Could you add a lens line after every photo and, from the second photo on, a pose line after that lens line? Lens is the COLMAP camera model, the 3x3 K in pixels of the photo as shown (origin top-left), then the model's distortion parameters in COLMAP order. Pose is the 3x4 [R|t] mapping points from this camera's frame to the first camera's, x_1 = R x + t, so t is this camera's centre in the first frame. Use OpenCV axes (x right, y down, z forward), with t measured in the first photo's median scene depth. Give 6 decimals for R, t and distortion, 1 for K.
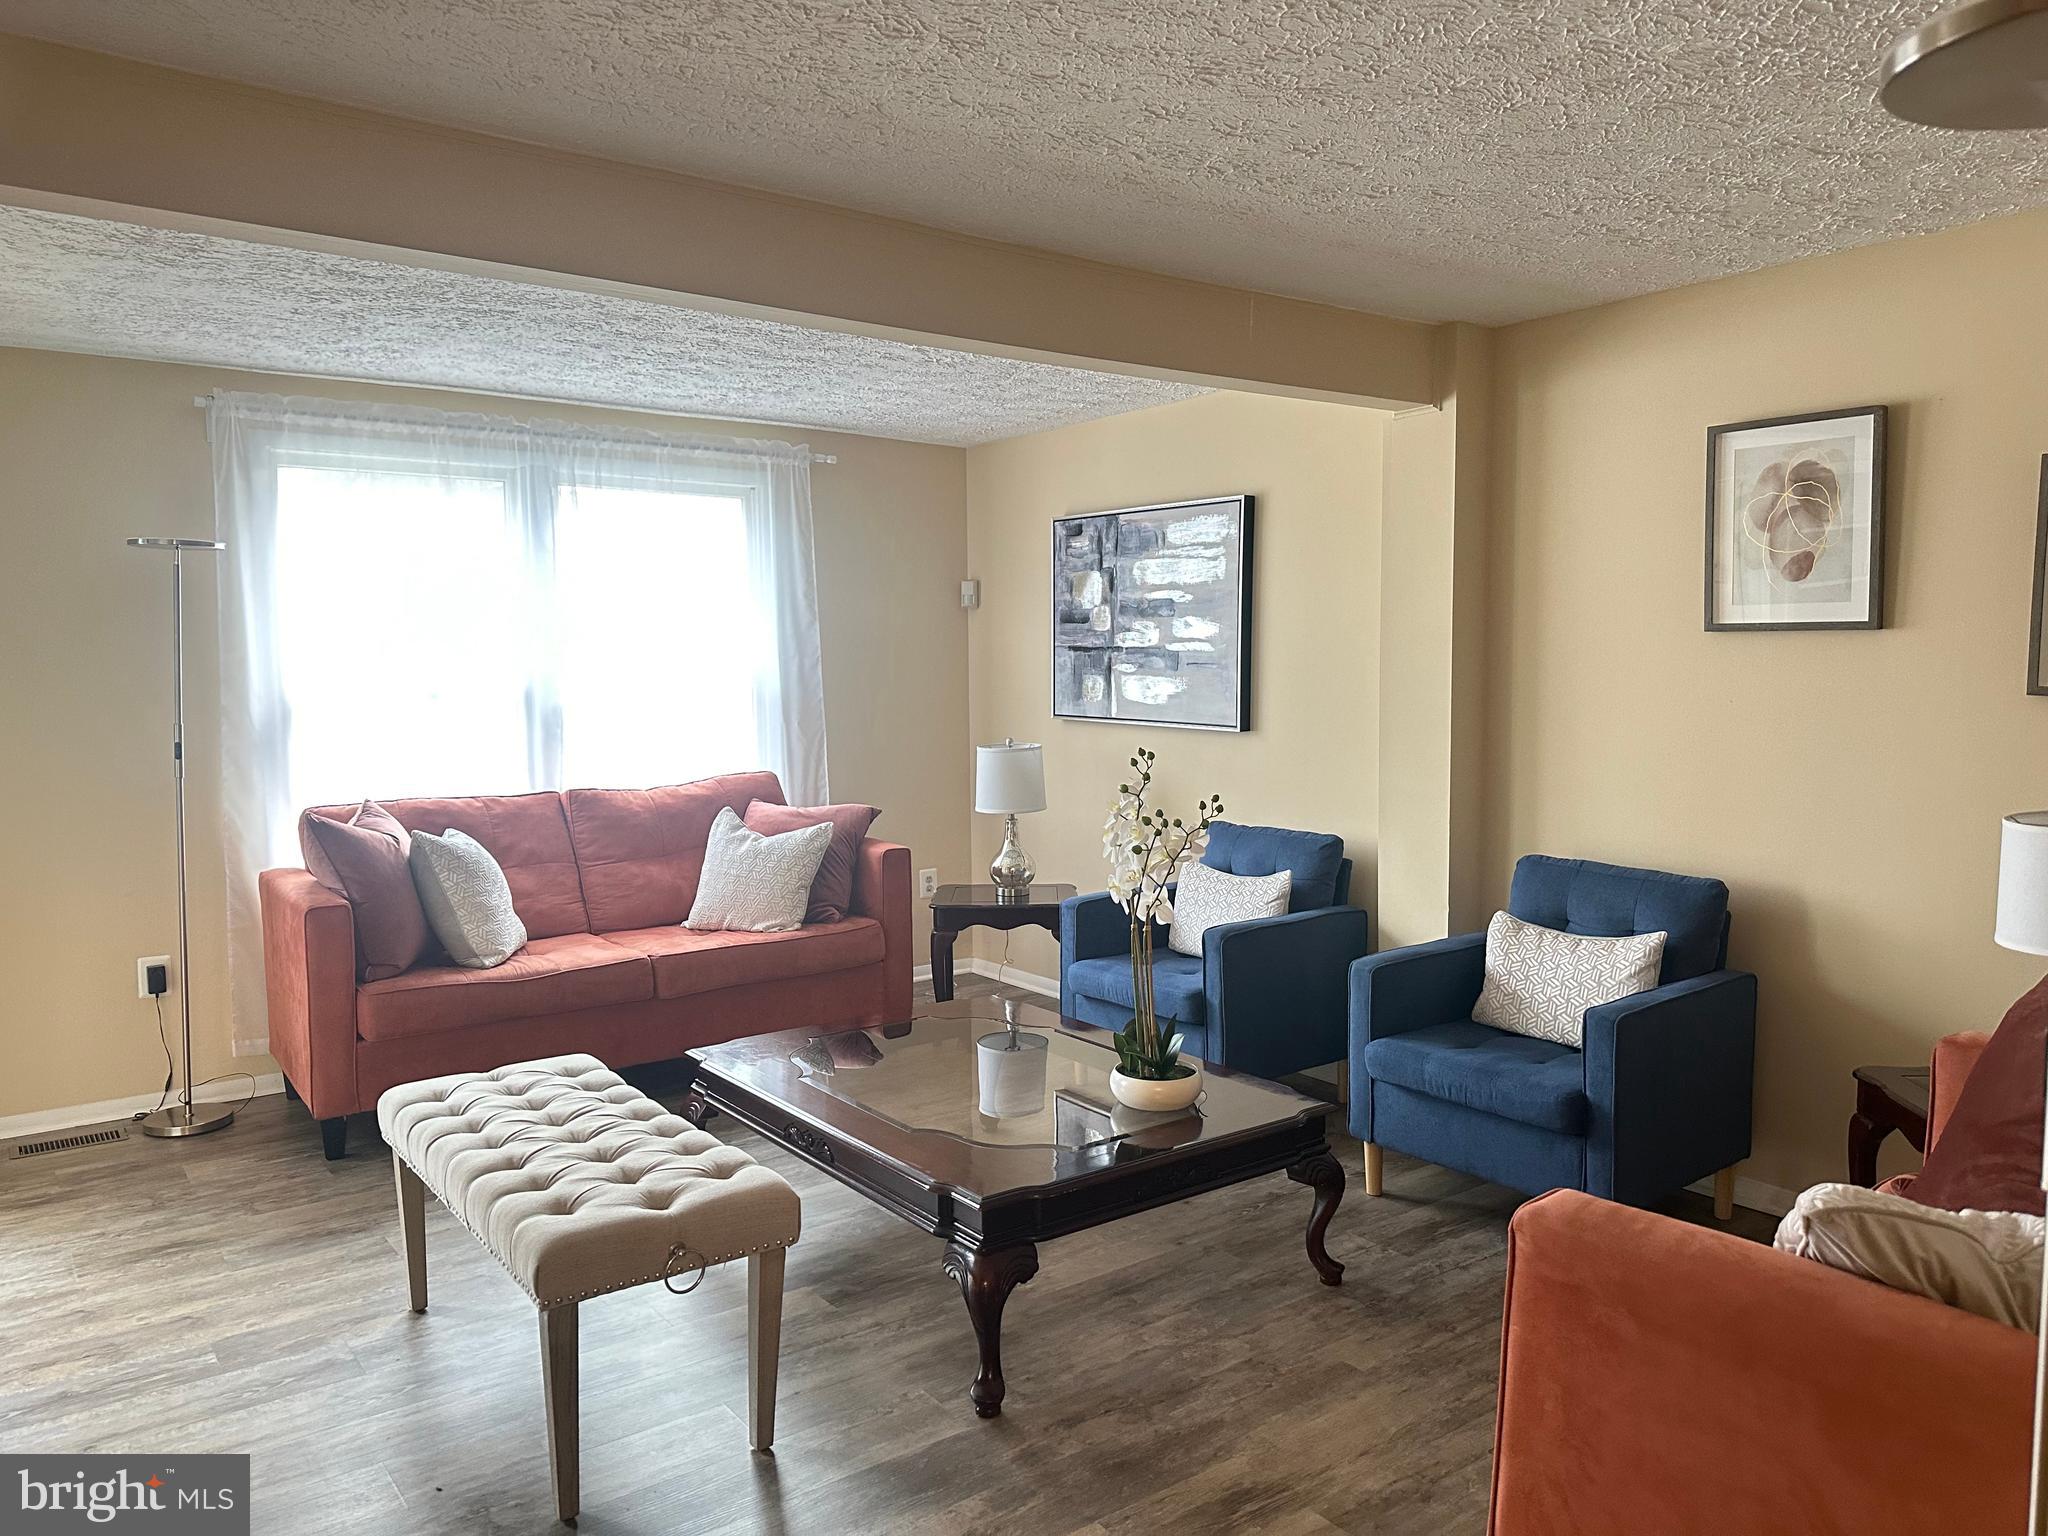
lens RADIAL K [[1444.4, 0, 1024.2], [0, 1444.4, 774.4], [0, 0, 1]] dist [0.036964, -0.003455]
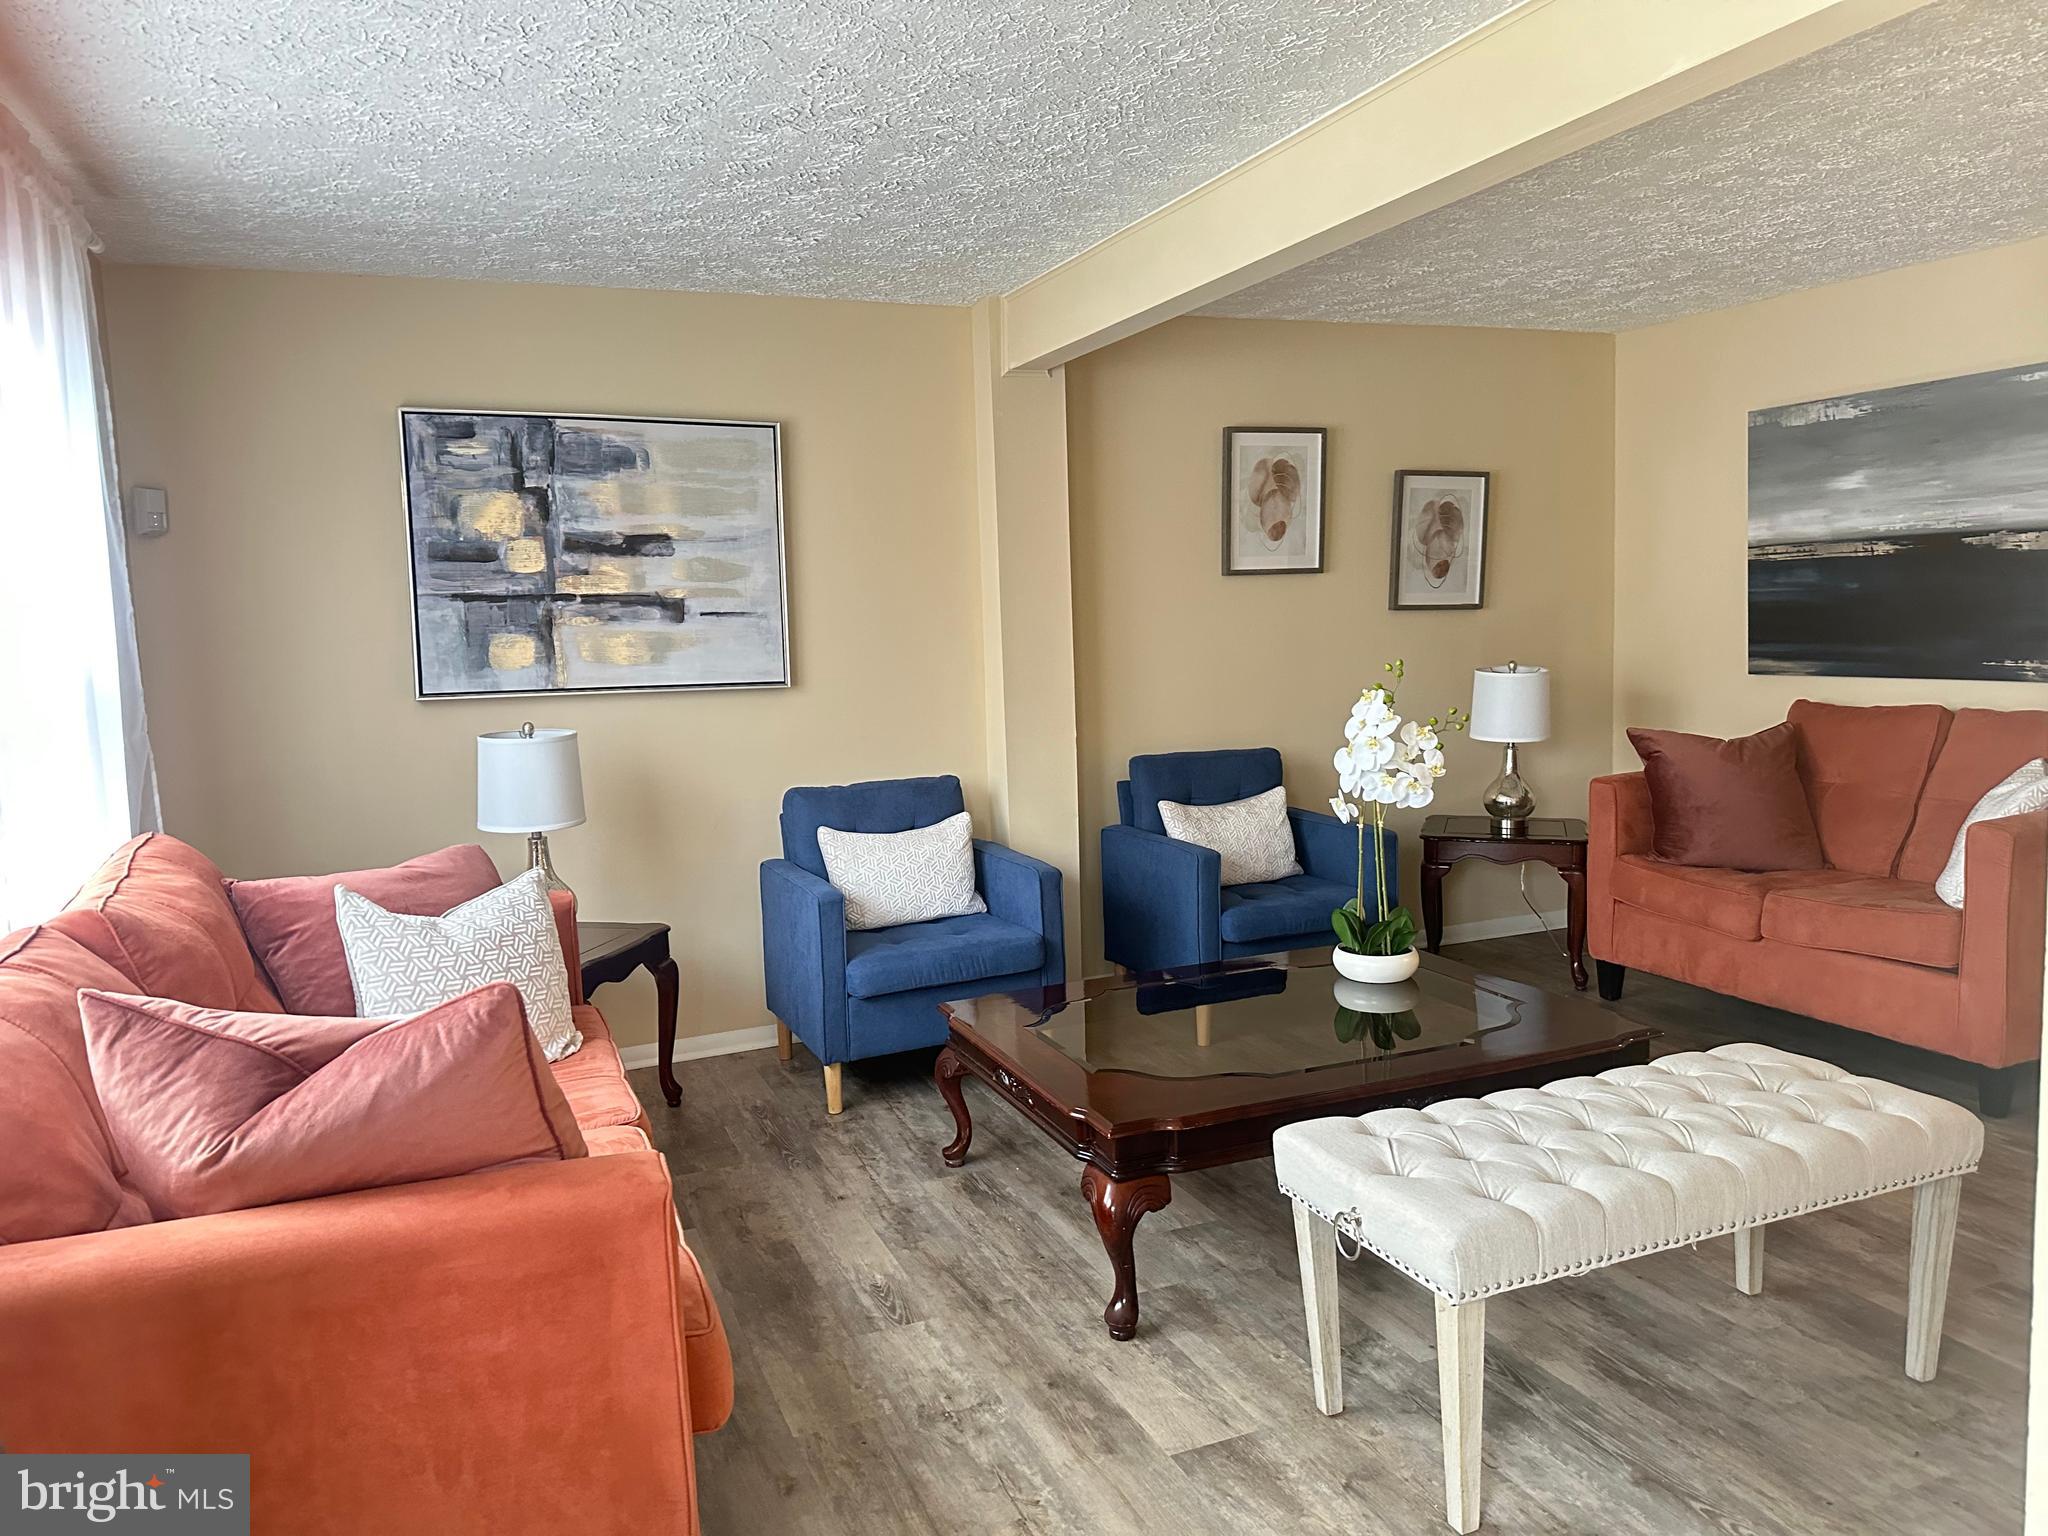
lens RADIAL K [[1444.4, 0, 1028.0], [0, 1444.4, 761.2], [0, 0, 1]] dist [0.036964, -0.003455]
pose [[0.237003, -0.120432, 0.964015, -0.619951], [0.097292, 0.990241, 0.099789, -0.053944], [-0.966625, 0.070140, 0.246407, 0.583377]]
